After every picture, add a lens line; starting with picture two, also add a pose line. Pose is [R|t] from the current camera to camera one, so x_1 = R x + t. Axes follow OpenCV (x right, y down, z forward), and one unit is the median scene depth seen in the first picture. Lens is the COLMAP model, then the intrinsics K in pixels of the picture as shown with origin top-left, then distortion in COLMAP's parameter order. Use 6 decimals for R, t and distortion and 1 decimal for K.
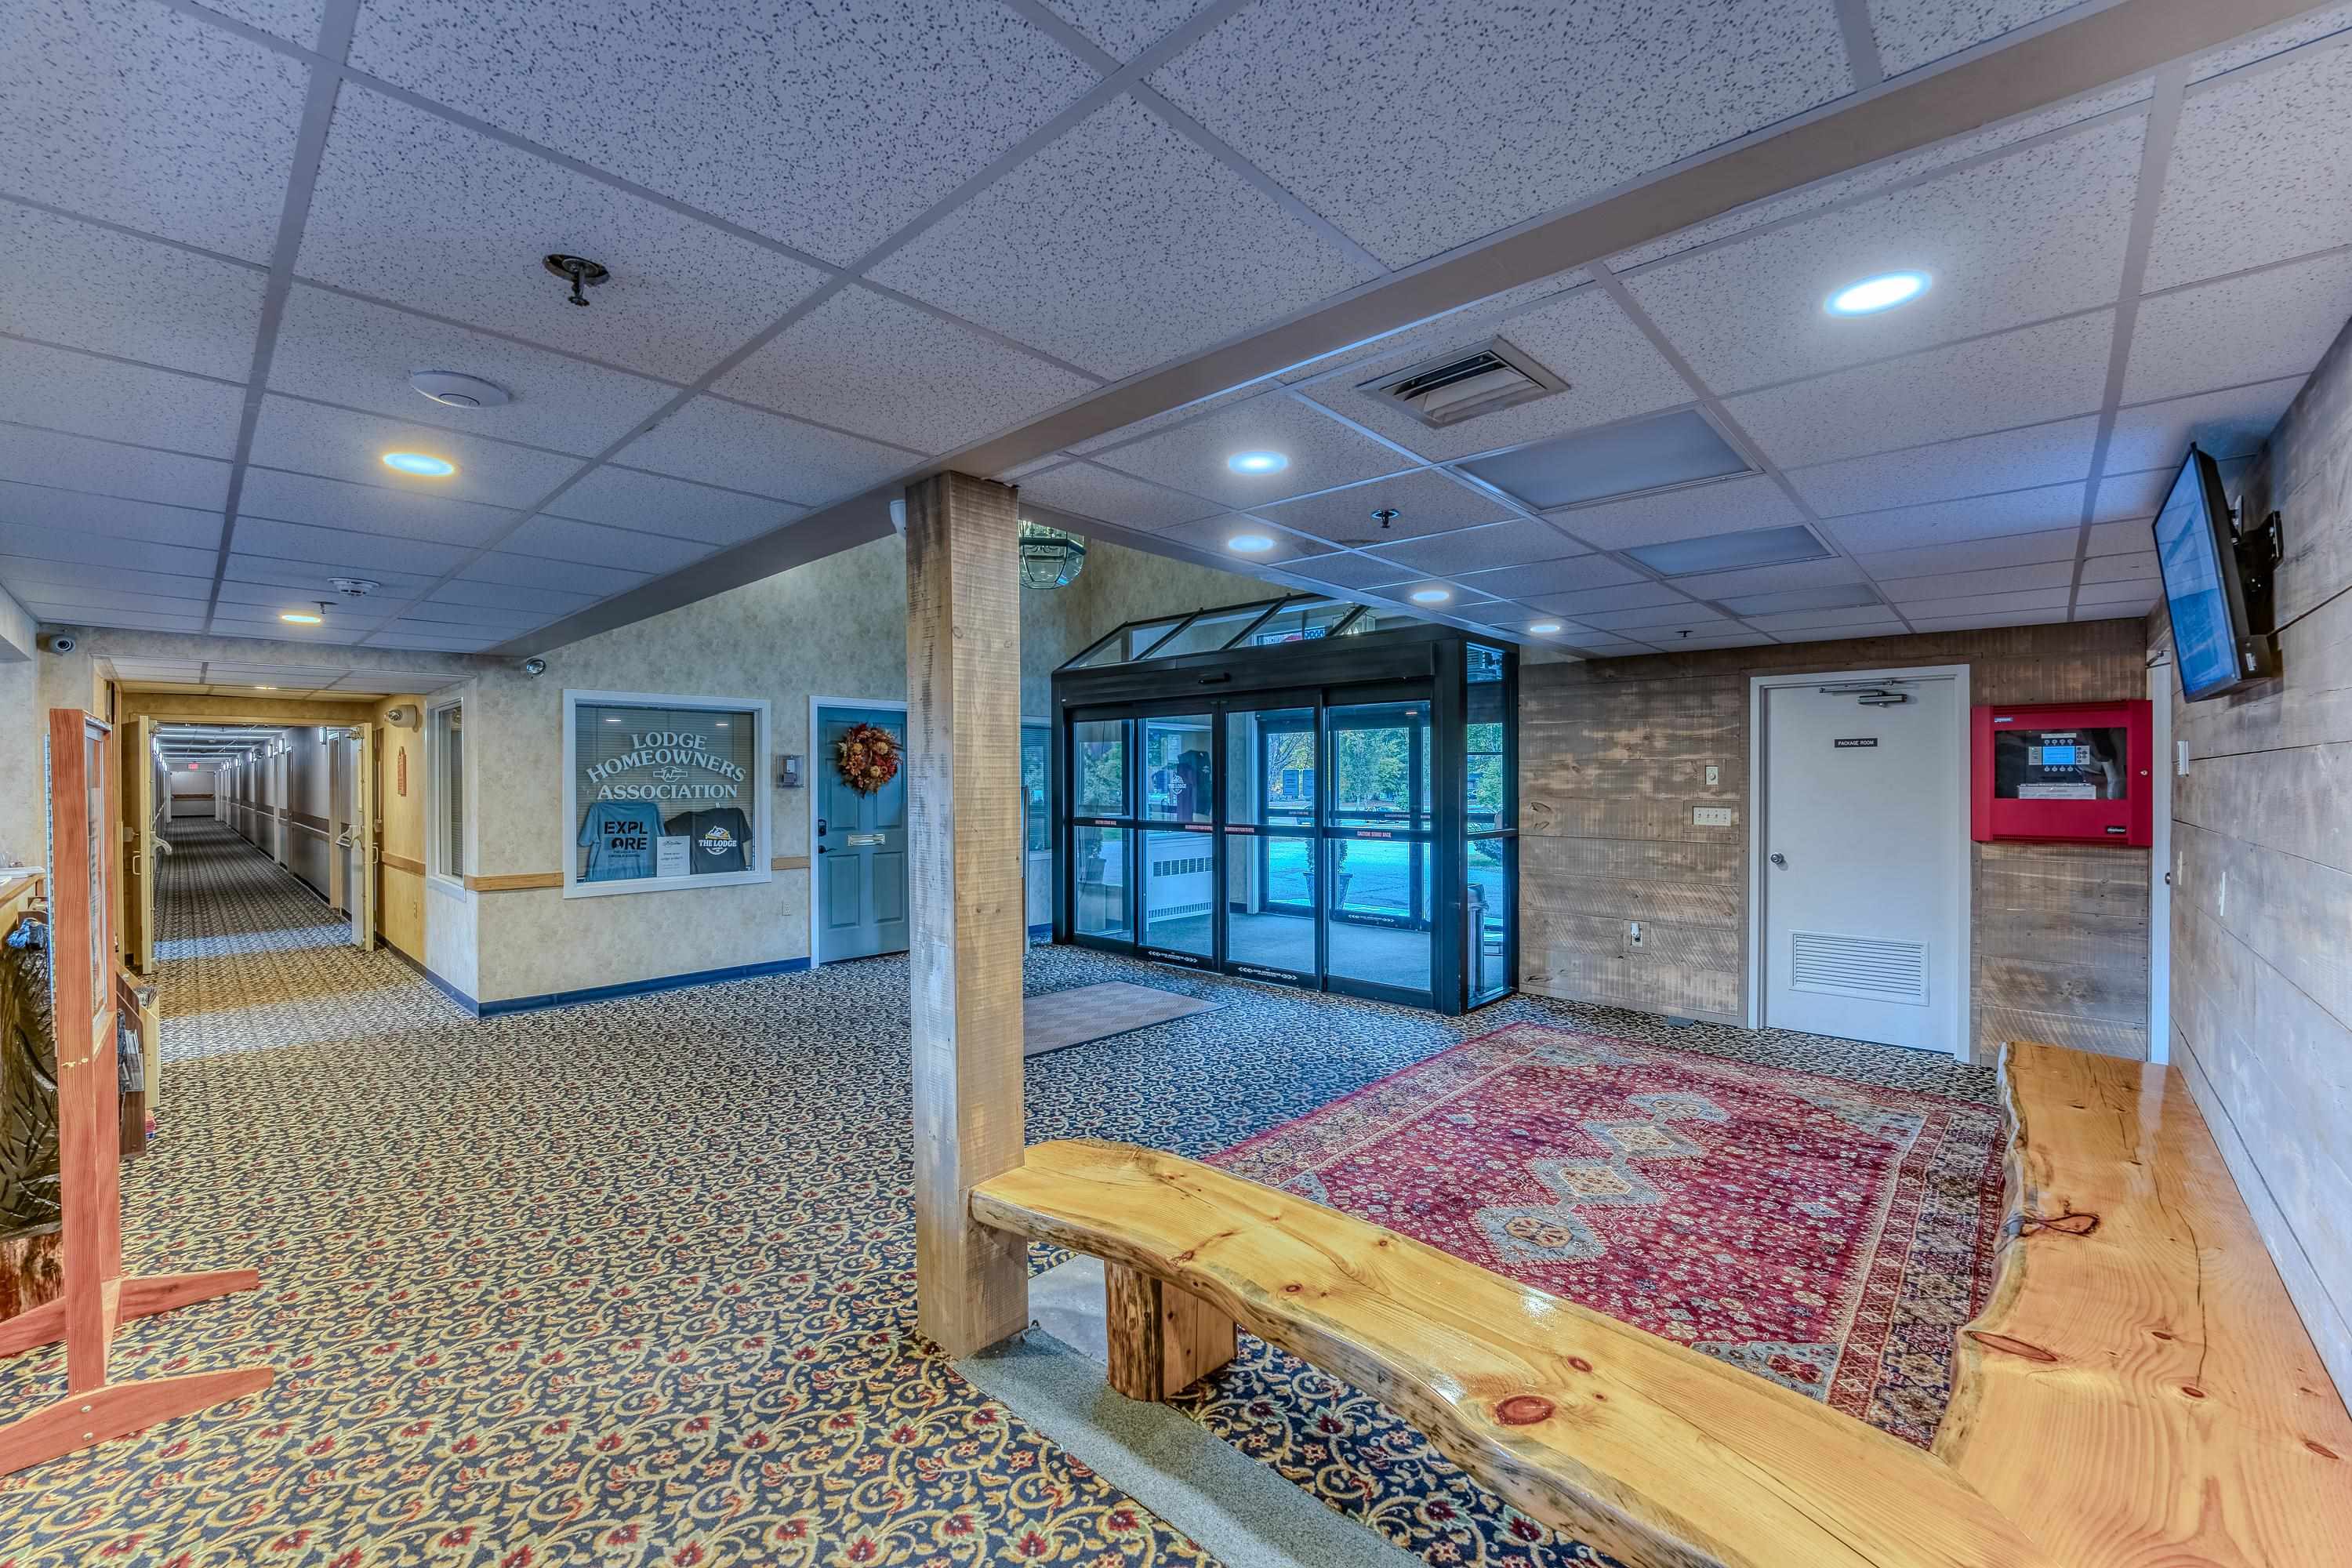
lens RADIAL K [[963.8, 0, 1172.8], [0, 963.8, 781.9], [0, 0, 1]] dist [-0.004405, 0.000916]
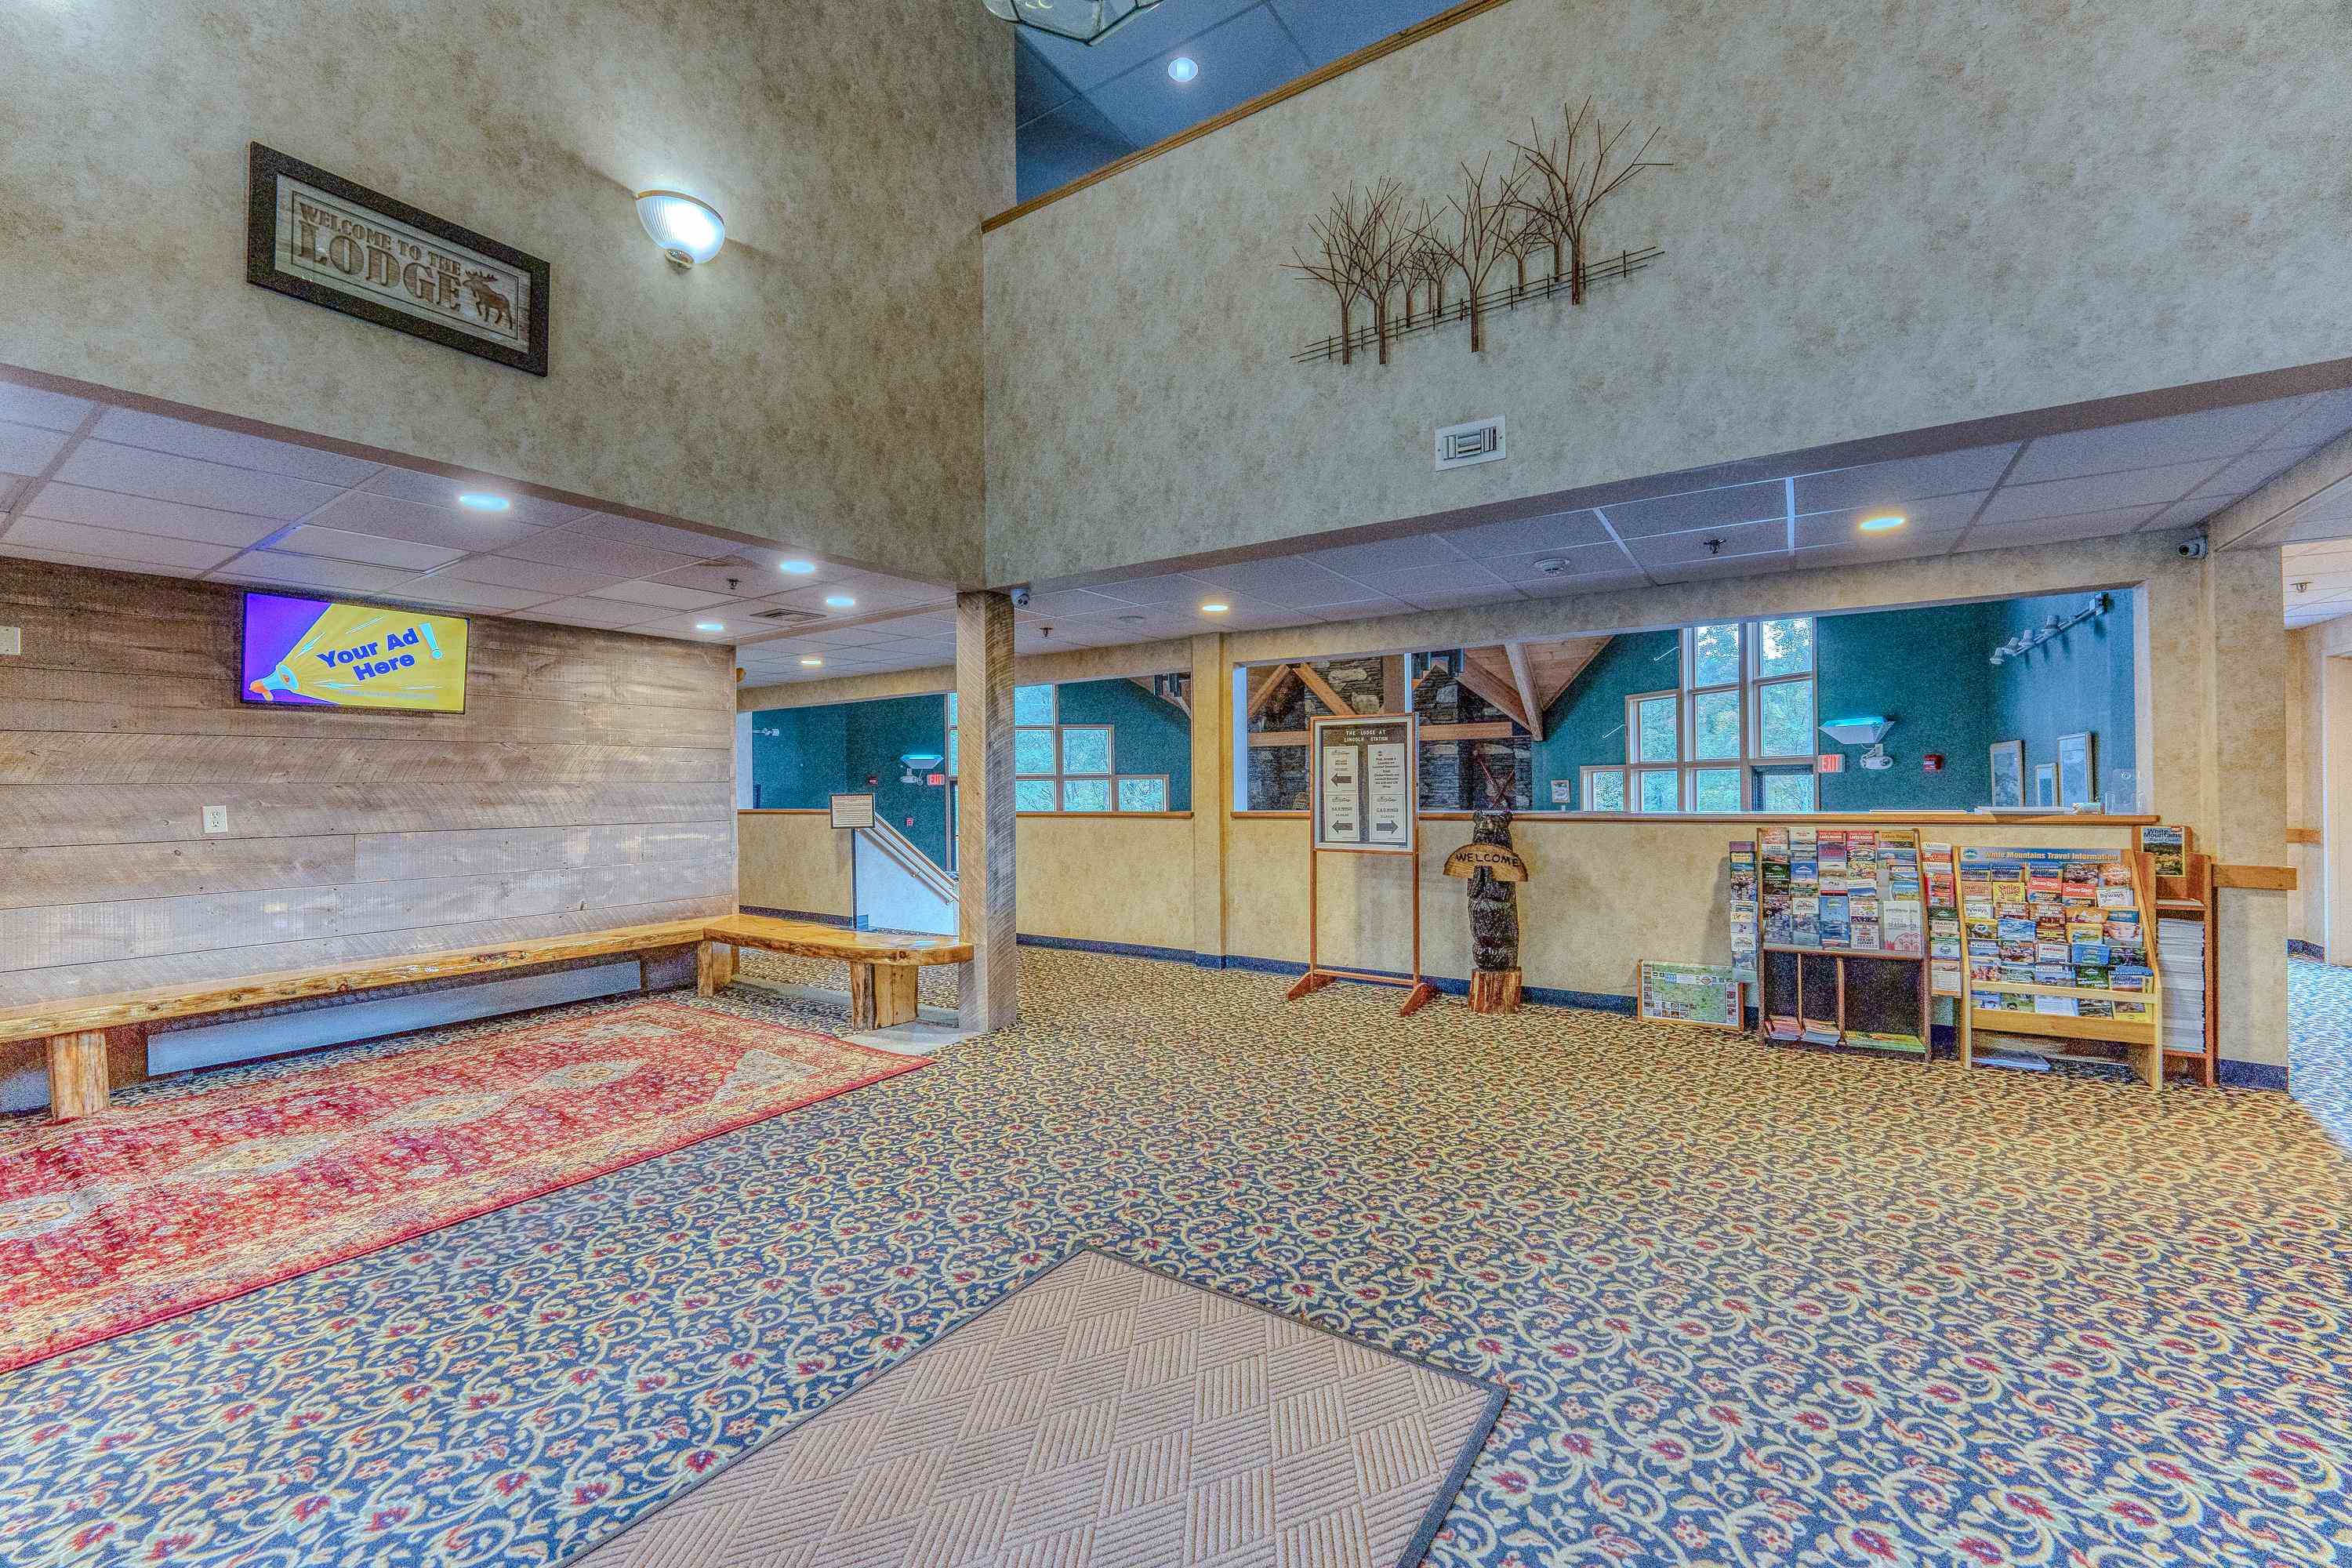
lens RADIAL K [[963.8, 0, 1173.8], [0, 963.8, 780.6], [0, 0, 1]] dist [-0.004405, 0.000916]
pose [[-0.986127, 0.011377, -0.165602, -0.186527], [0.011569, 0.999933, -0.000196, 0.050083], [0.165589, -0.002110, -0.986193, 2.106971]]
